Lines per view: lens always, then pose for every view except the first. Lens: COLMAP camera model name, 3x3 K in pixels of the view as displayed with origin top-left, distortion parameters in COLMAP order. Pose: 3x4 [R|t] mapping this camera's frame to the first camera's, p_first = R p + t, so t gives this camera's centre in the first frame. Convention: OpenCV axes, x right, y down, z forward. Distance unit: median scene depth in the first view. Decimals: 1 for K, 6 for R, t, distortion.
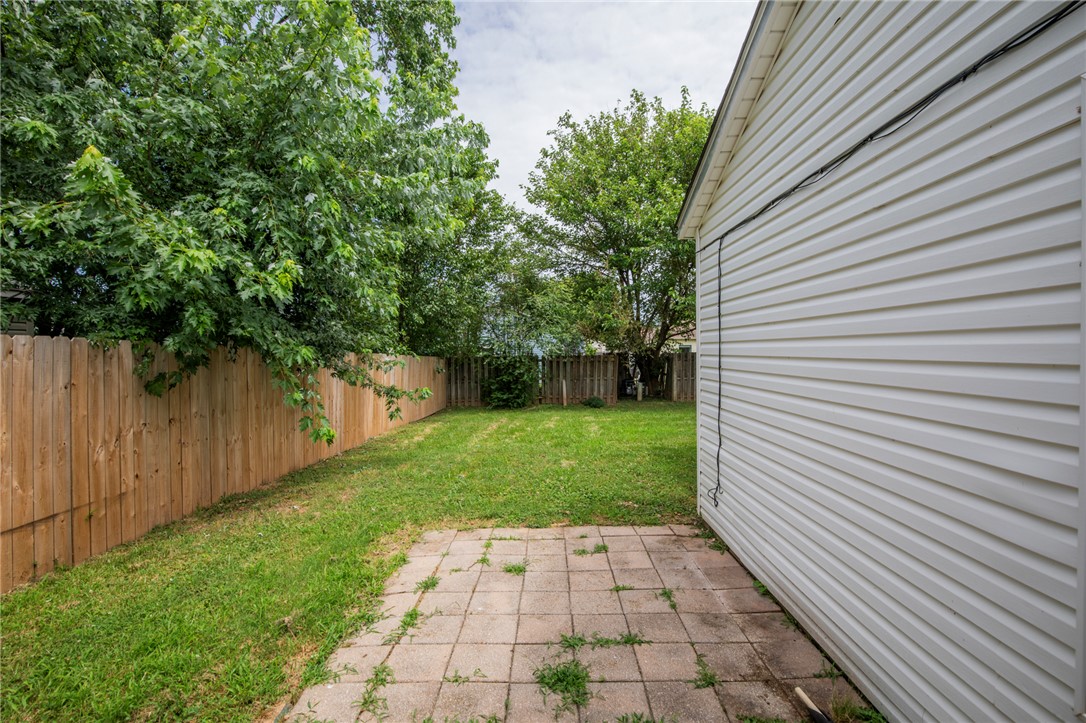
lens RADIAL K [[501.5, 0, 553.6], [0, 501.5, 358.8], [0, 0, 1]] dist [-0.024997, 0.000224]
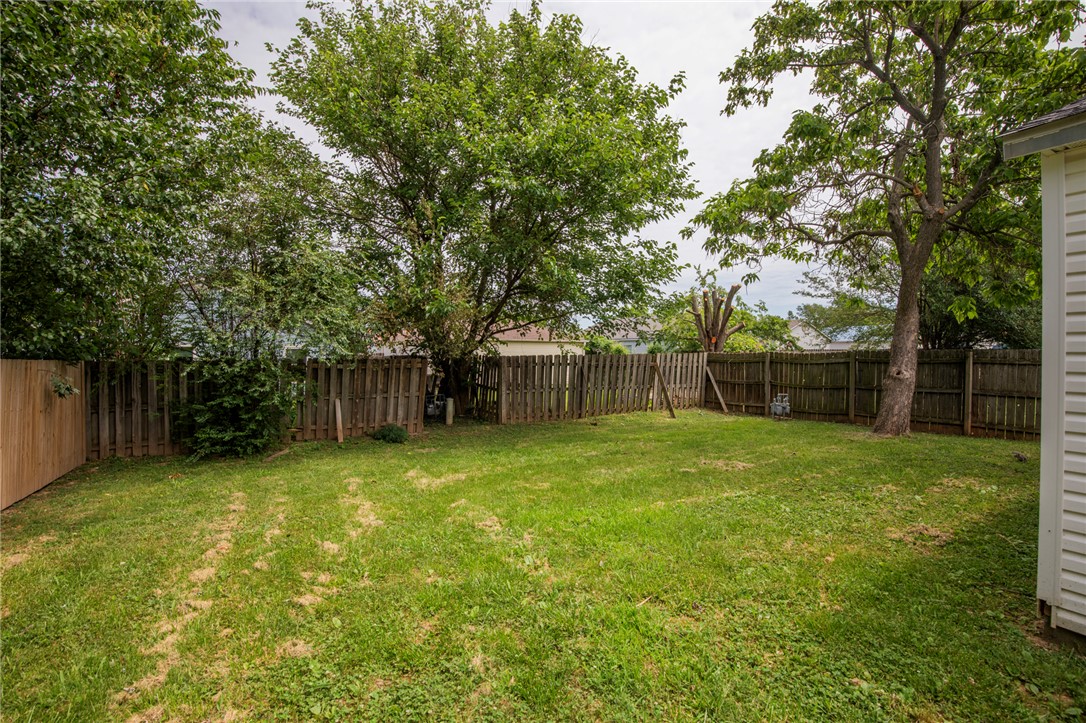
lens RADIAL K [[501.5, 0, 553.6], [0, 501.5, 358.8], [0, 0, 1]] dist [-0.024997, 0.000224]
pose [[0.866162, 0.004708, 0.499741, -0.056514], [-0.000668, 0.999966, -0.008264, -0.002323], [-0.499763, 0.006824, 0.866135, 0.347996]]
